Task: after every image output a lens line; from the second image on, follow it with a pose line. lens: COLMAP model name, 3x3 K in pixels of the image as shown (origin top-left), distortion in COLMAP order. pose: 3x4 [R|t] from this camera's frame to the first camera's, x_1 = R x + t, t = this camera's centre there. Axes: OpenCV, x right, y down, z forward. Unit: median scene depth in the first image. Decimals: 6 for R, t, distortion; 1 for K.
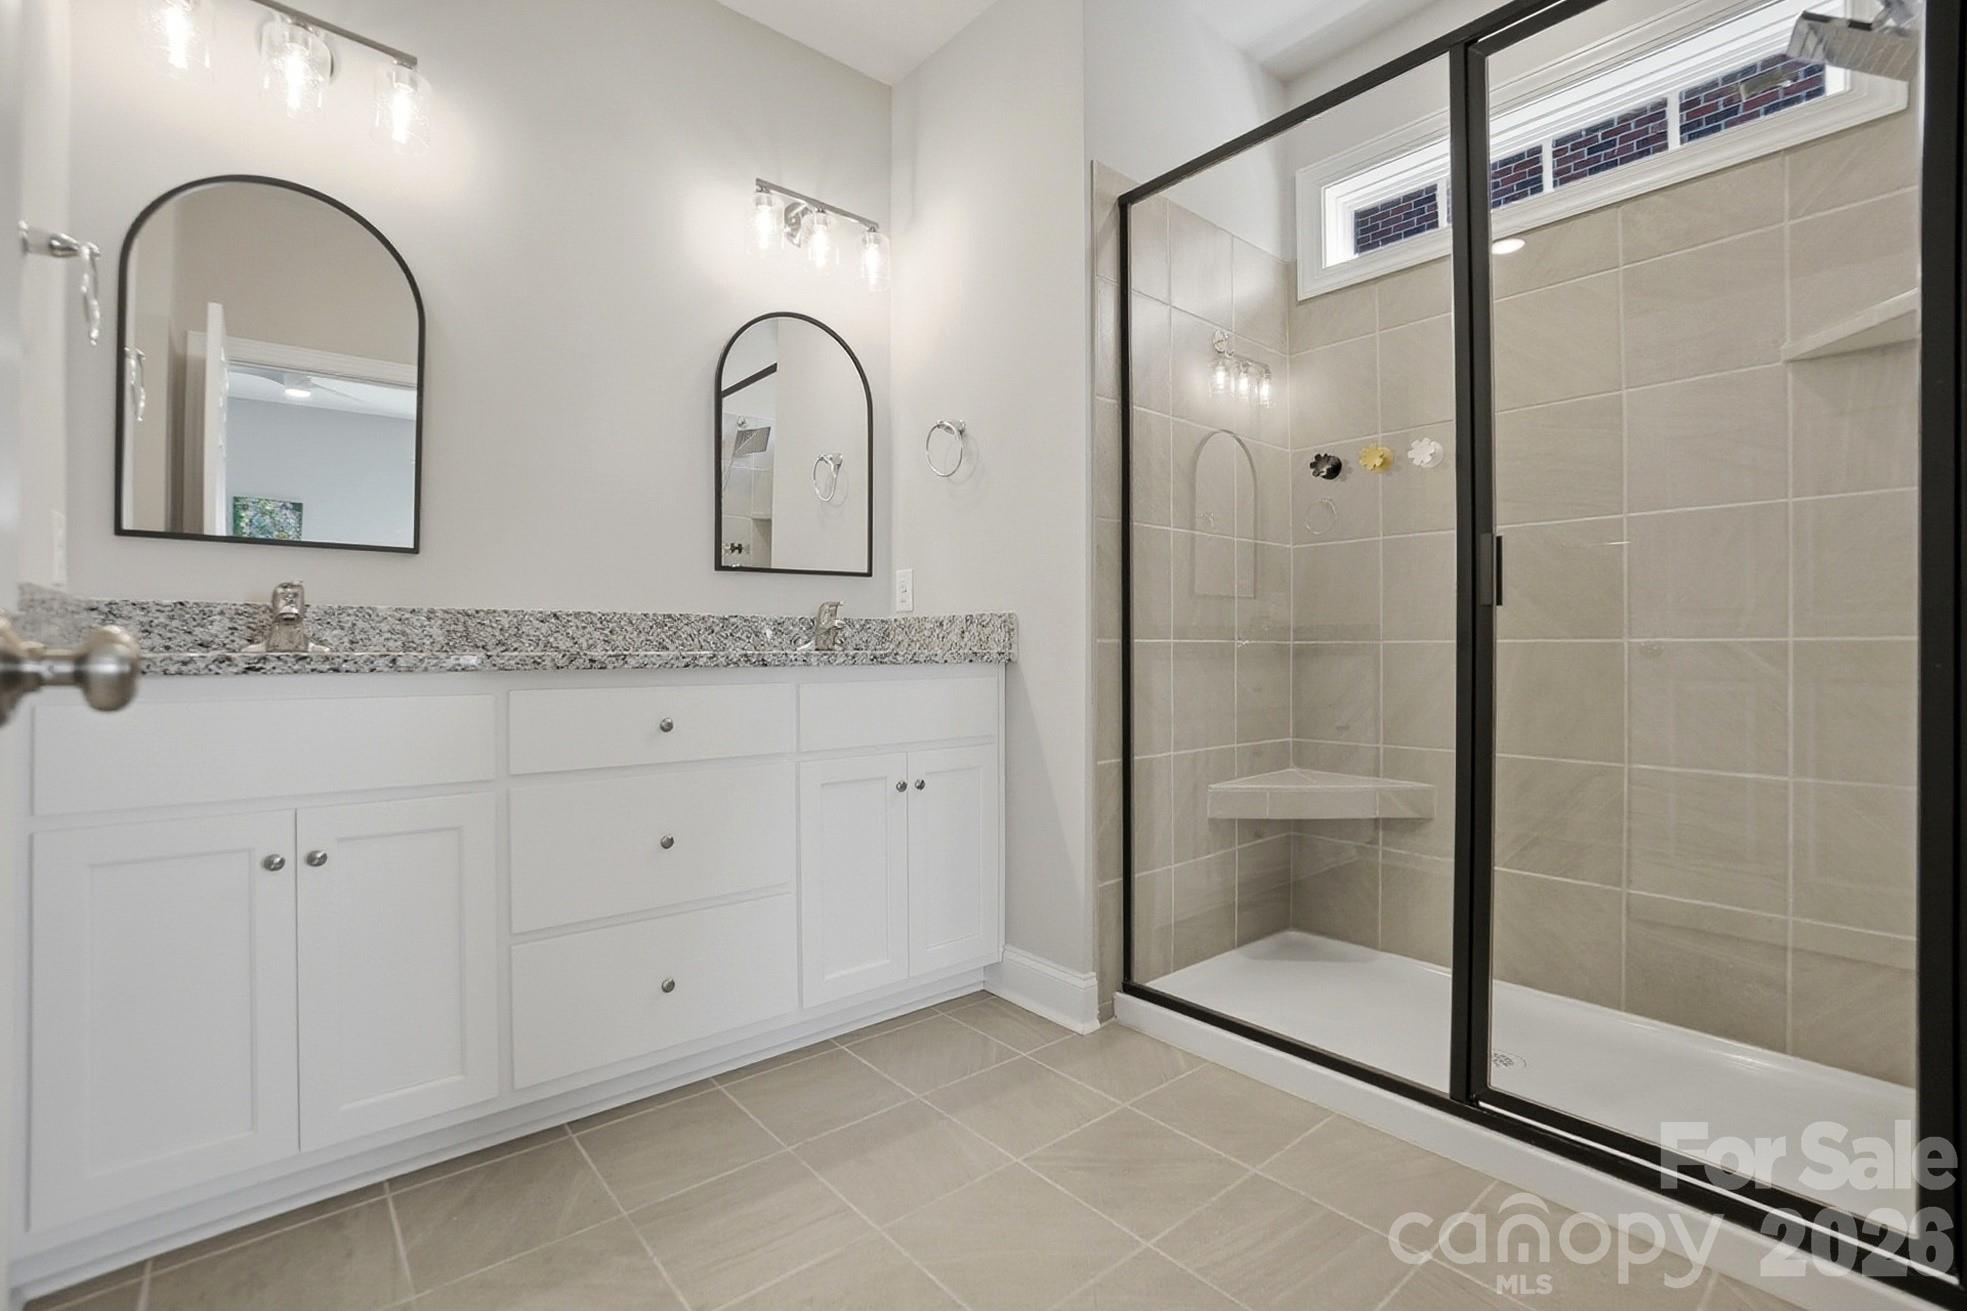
lens RADIAL K [[886.4, 0, 974.9], [0, 886.4, 646.6], [0, 0, 1]] dist [-0.072148, 0.027028]
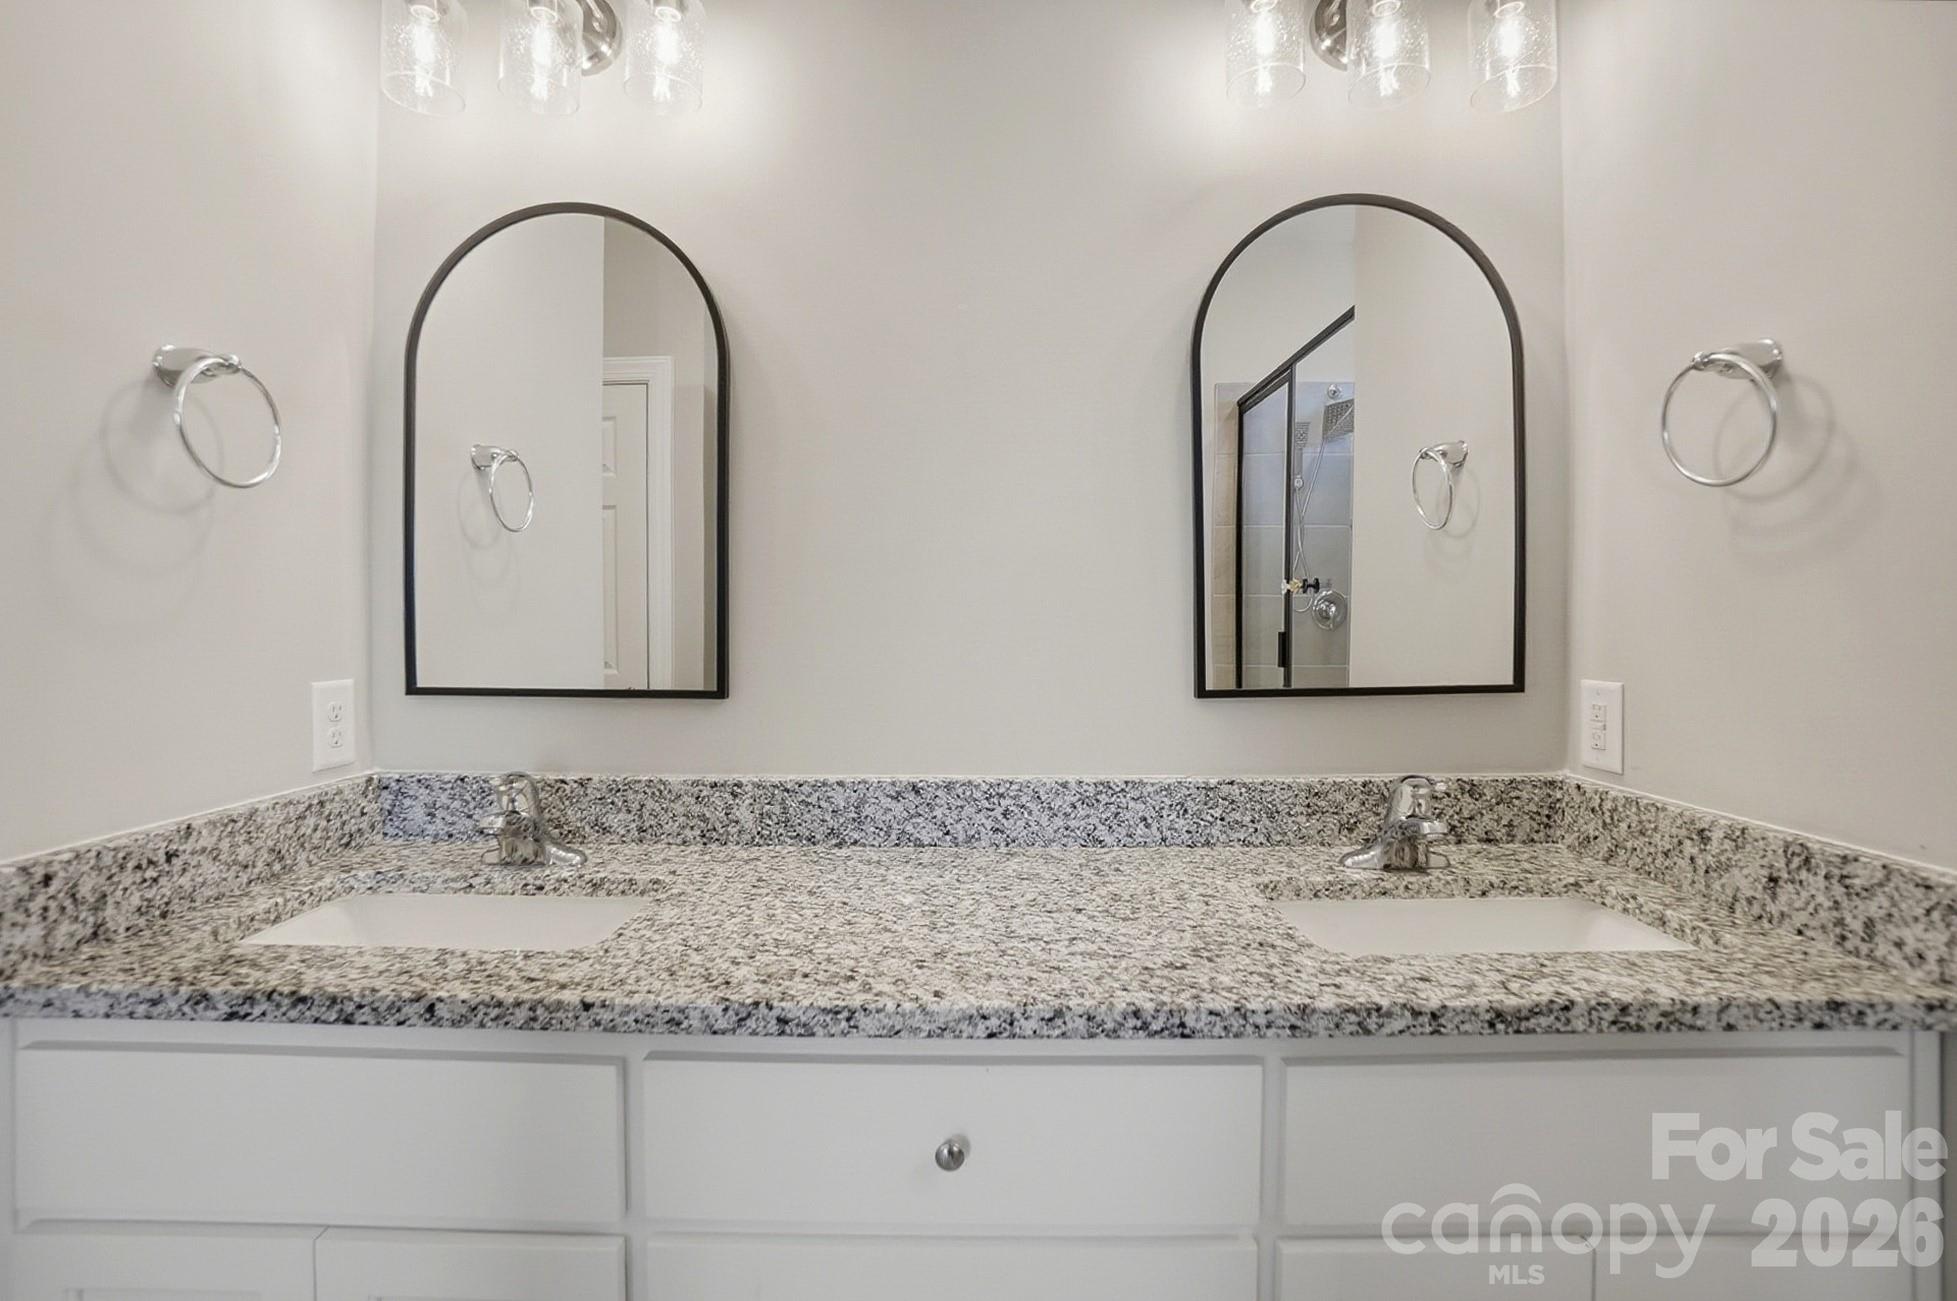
lens RADIAL K [[894.5, 0, 968.4], [0, 894.5, 622.5], [0, 0, 1]] dist [-0.065443, 0.023628]
pose [[0.754207, -0.001293, -0.656635, -0.039129], [0.005500, 0.999975, 0.004347, -0.156356], [0.656614, -0.006890, 0.754196, 0.555339]]
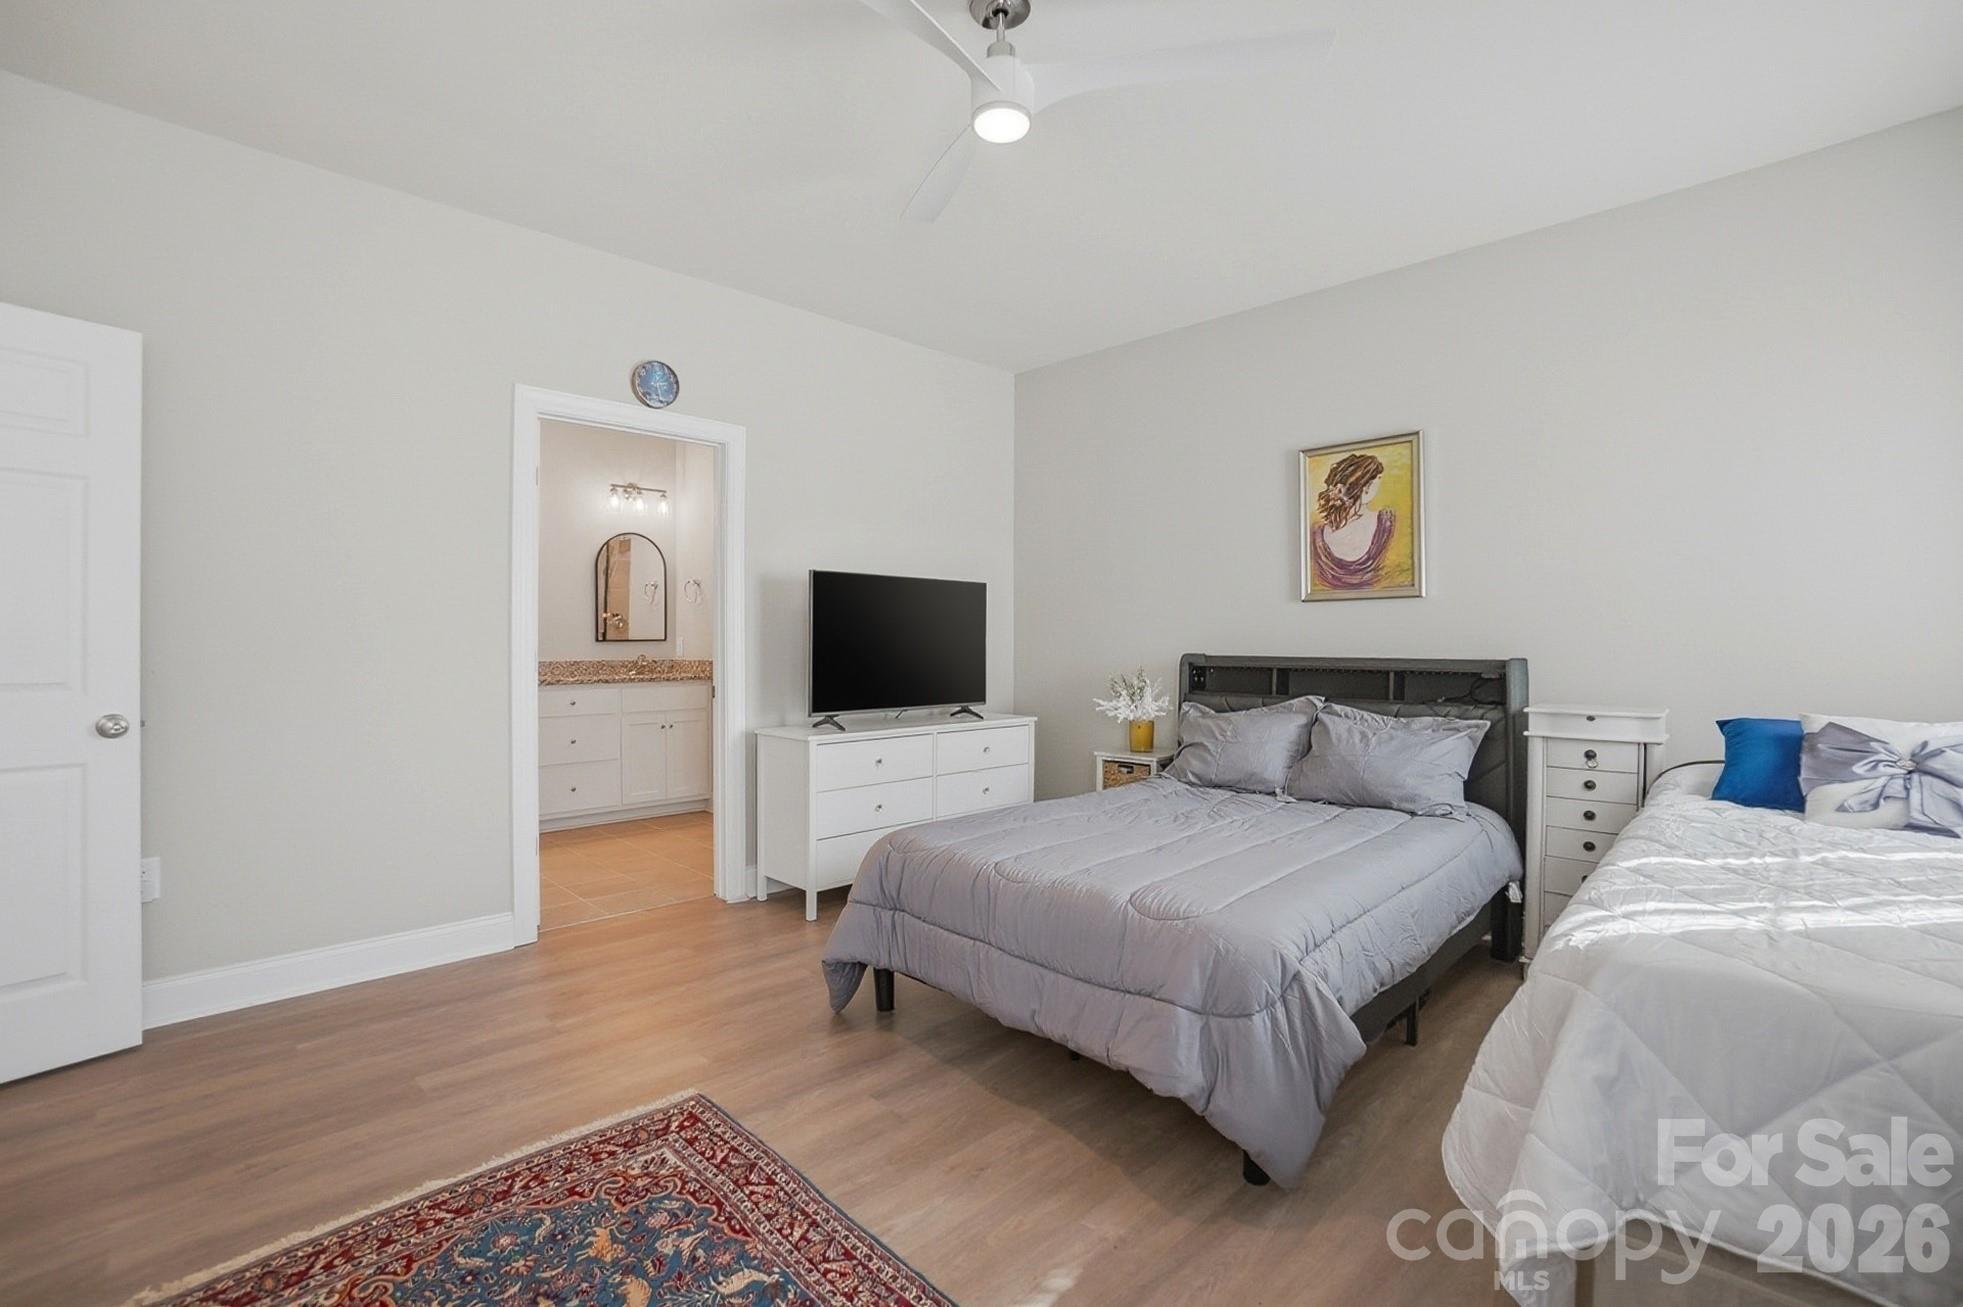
lens RADIAL K [[884.6, 0, 973.0], [0, 884.6, 644.7], [0, 0, 1]] dist [-0.072148, 0.027028]
pose [[0.997647, 0.000669, 0.068562, 0.678520], [-0.001394, 0.999944, 0.010519, -0.121712], [-0.068551, -0.010590, 0.997591, -1.729005]]
